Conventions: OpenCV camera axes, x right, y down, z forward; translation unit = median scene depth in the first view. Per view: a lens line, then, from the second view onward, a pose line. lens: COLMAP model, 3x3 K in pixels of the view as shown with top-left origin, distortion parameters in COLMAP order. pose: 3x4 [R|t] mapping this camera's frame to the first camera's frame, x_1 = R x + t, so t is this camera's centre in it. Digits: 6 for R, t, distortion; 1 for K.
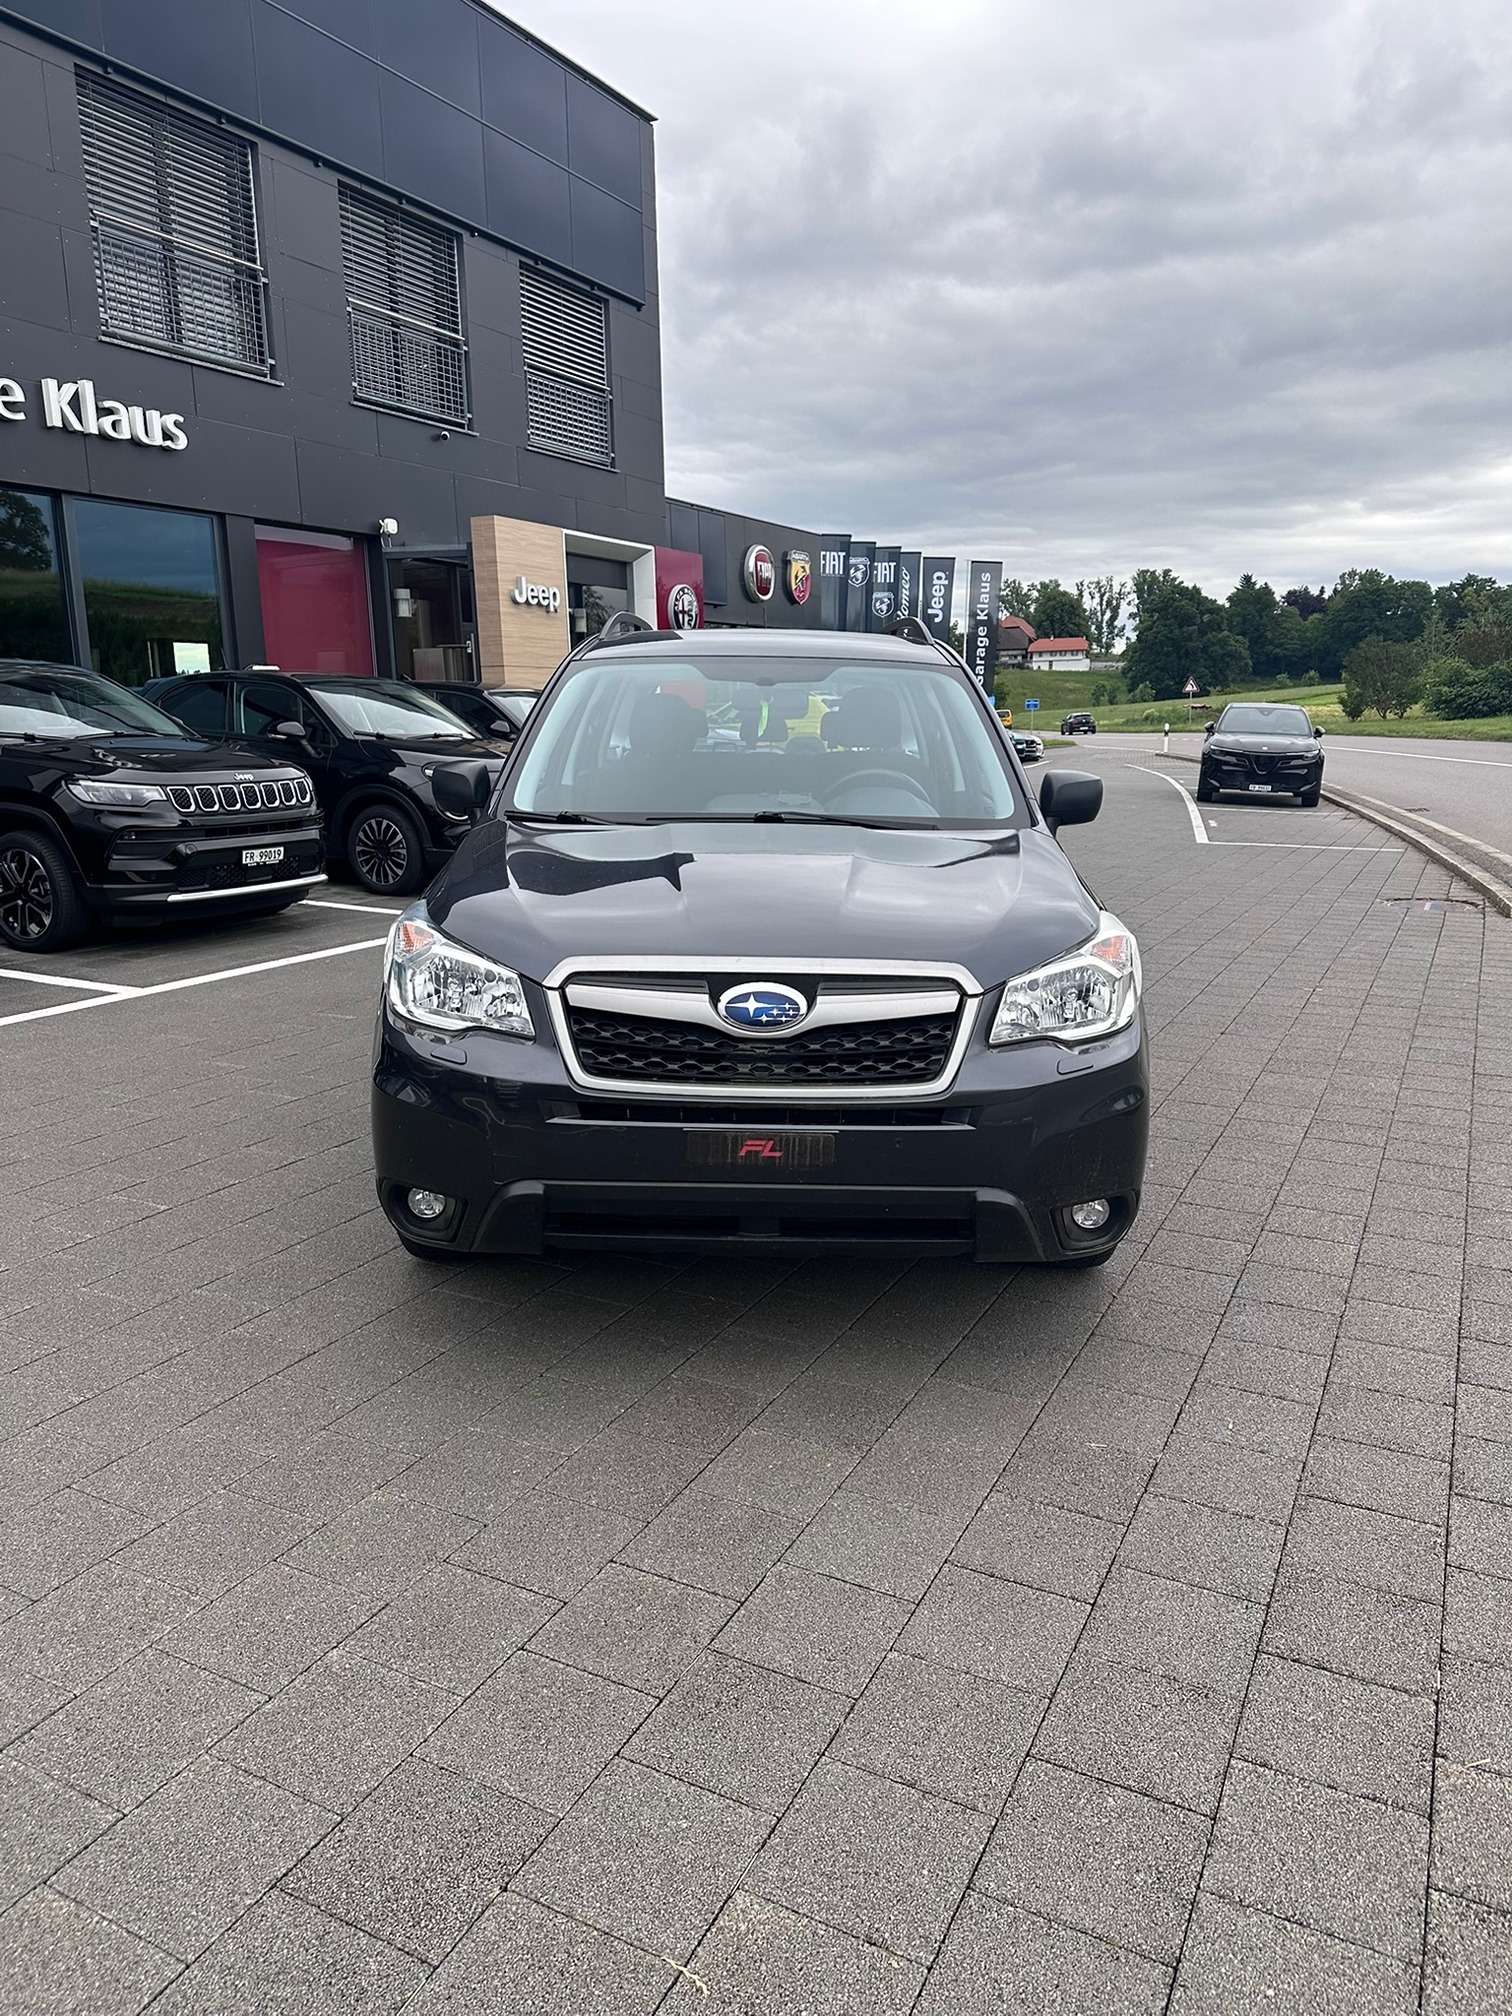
lens RADIAL K [[1424.9, 0, 756.0], [0, 1424.9, 1008.0], [0, 0, 1]] dist [-0.006456, -0.007453]
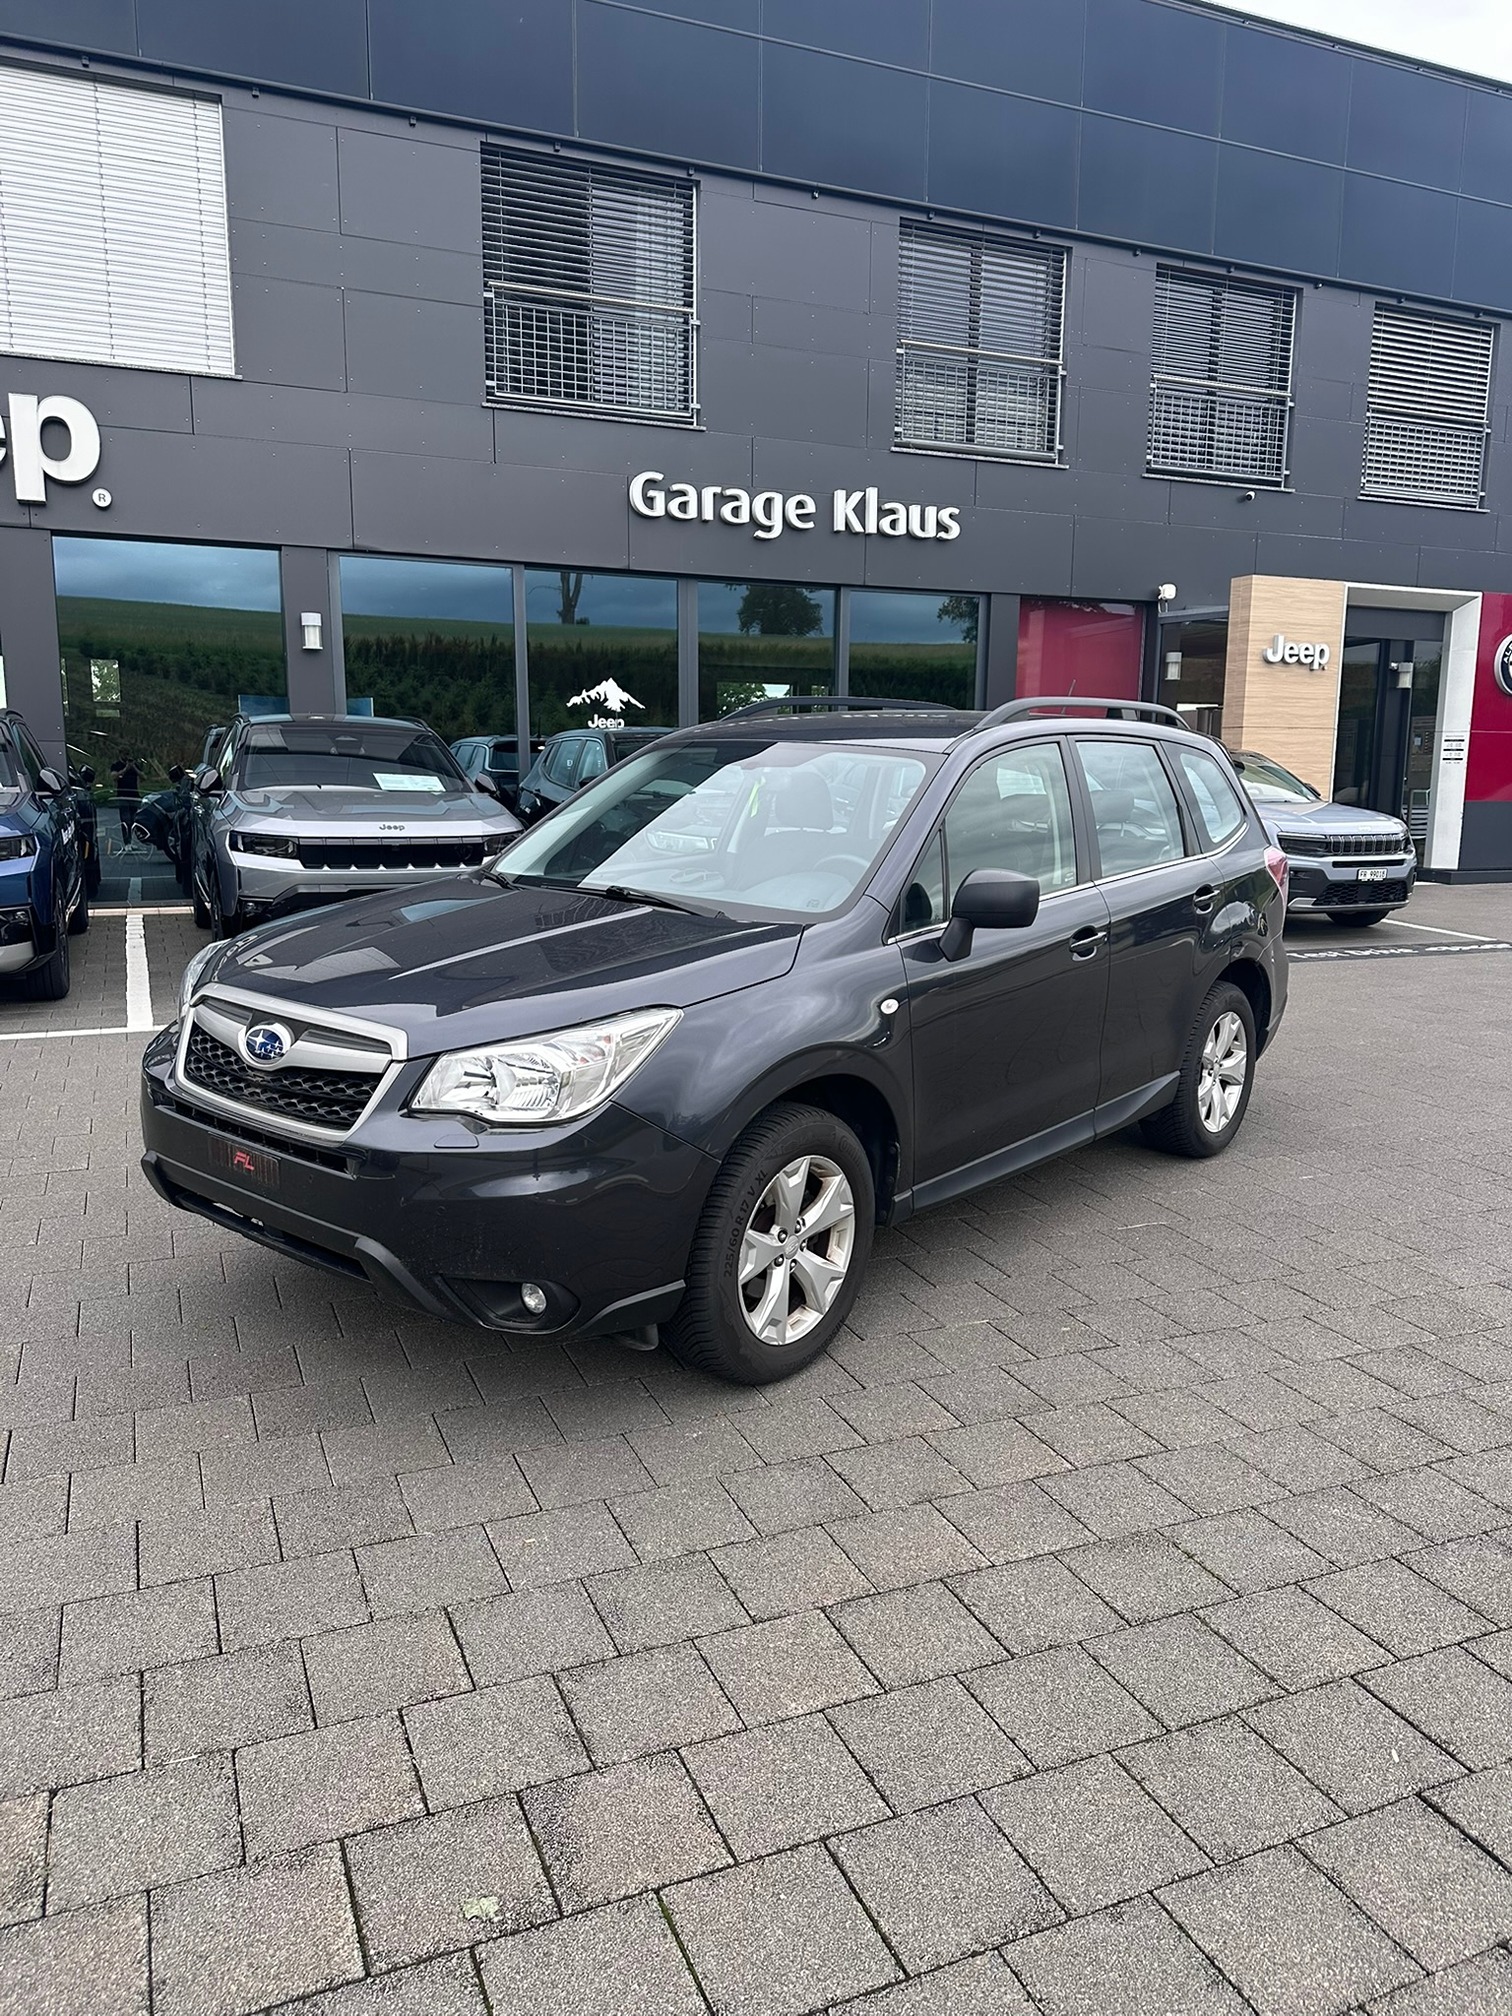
lens RADIAL K [[1394.4, 0, 756.0], [0, 1394.4, 1008.0], [0, 0, 1]] dist [0.000537, -0.006927]
pose [[0.778733, 0.116746, -0.616397, 0.146542], [-0.137075, 0.990456, 0.014418, -0.014546], [0.612197, 0.073265, 0.787304, 0.047036]]
